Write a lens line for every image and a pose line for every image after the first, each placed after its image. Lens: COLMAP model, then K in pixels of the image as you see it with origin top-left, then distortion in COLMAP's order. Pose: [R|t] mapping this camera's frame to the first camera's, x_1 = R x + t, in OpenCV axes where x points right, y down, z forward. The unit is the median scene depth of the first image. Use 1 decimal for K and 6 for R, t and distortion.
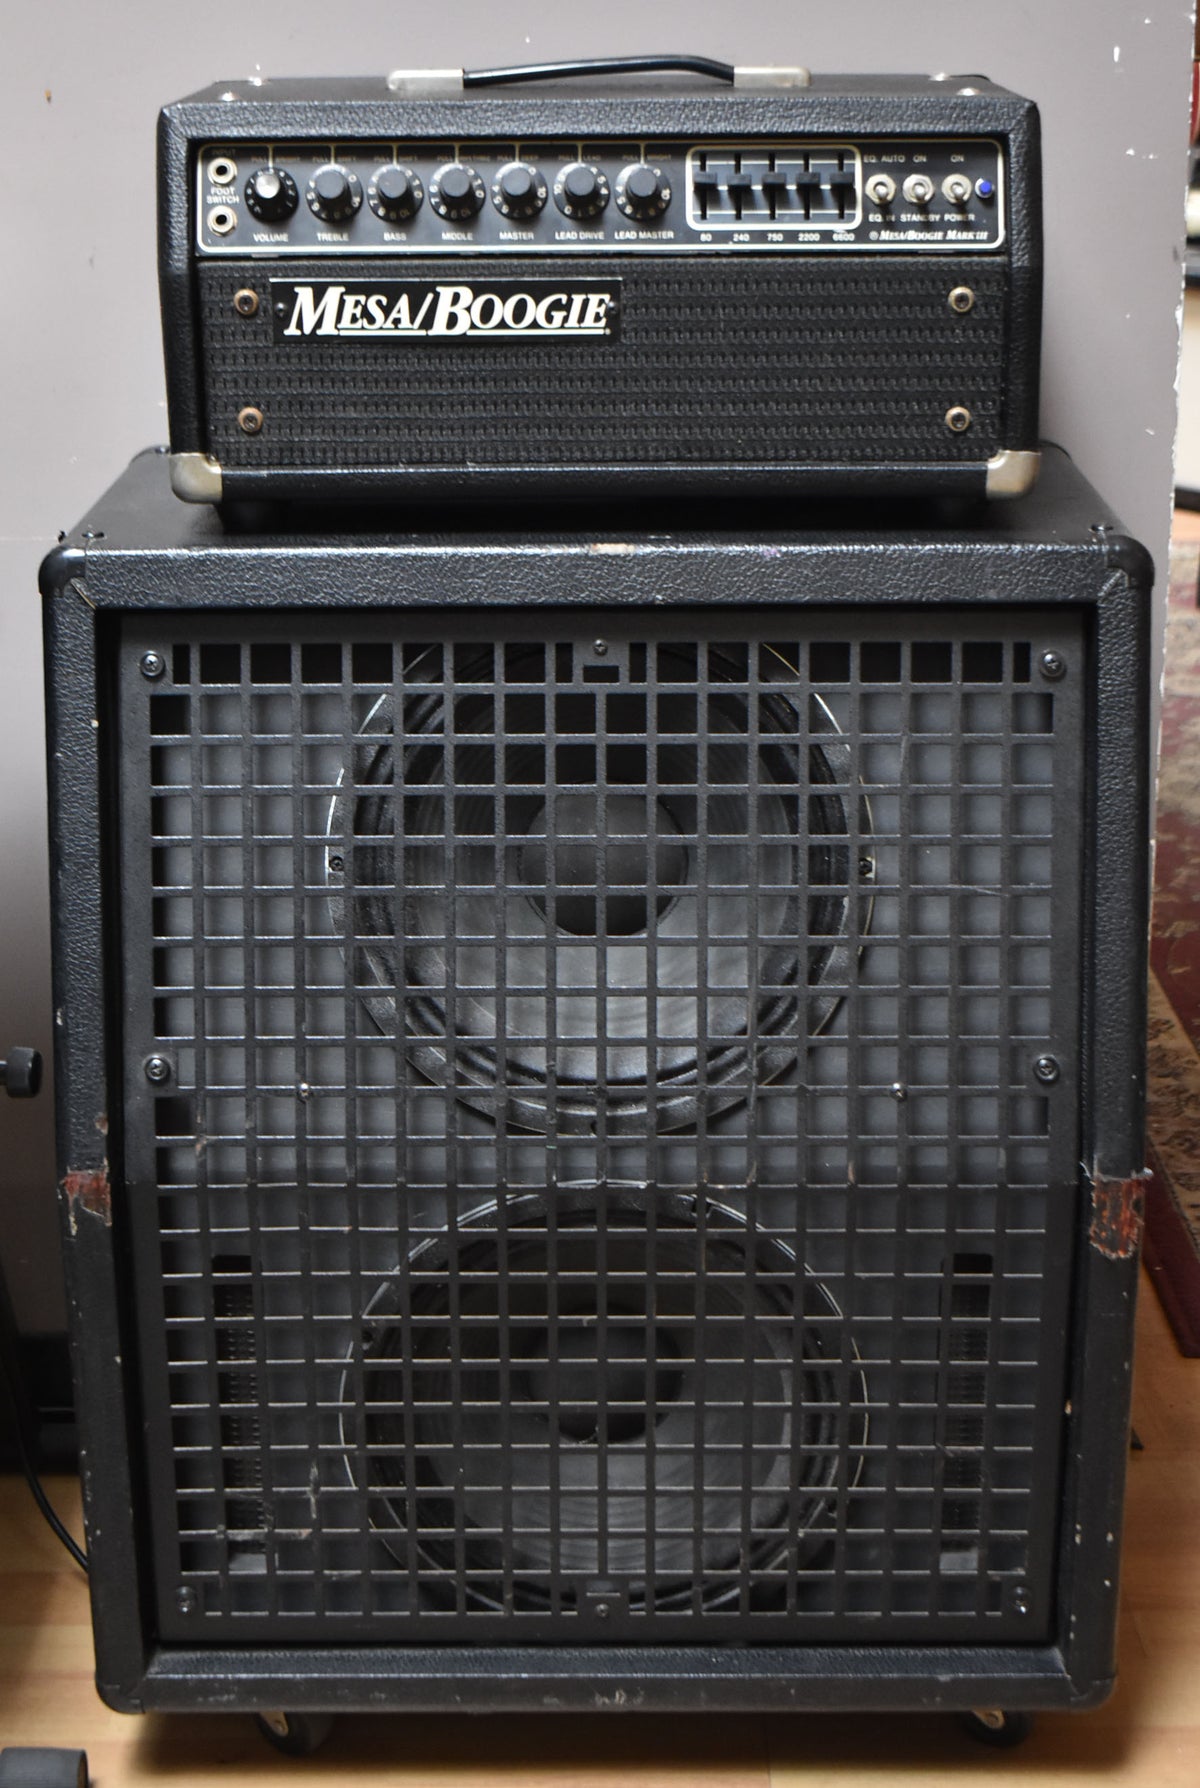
lens RADIAL K [[2507.4, 0, 600.0], [0, 2507.4, 894.0], [0, 0, 1]] dist [-0.105509, 0.017335]
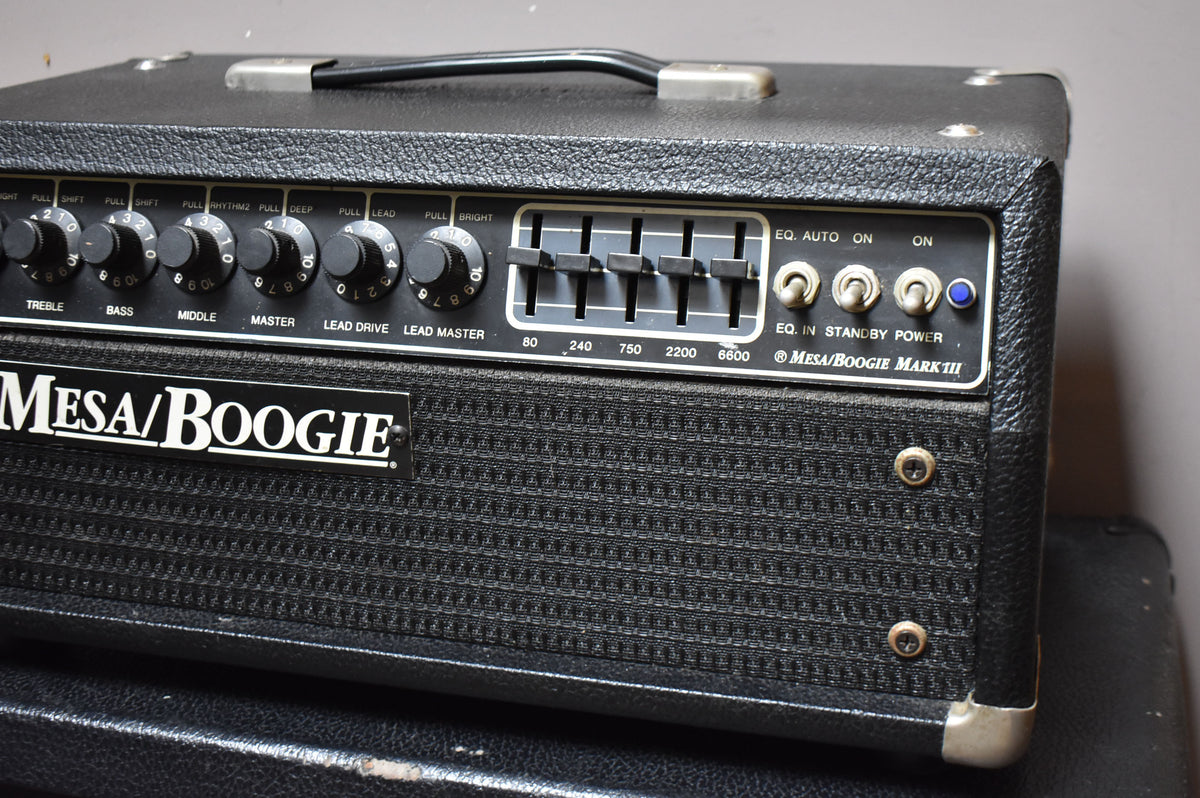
lens RADIAL K [[1643.7, 0, 600.0], [0, 1643.7, 399.0], [0, 0, 1]] dist [-0.087339, -0.013959]
pose [[0.965055, 0.075725, -0.250868, 0.171718], [-0.089027, 0.995139, -0.042091, -0.231887], [0.246461, 0.062954, 0.967106, 0.581193]]
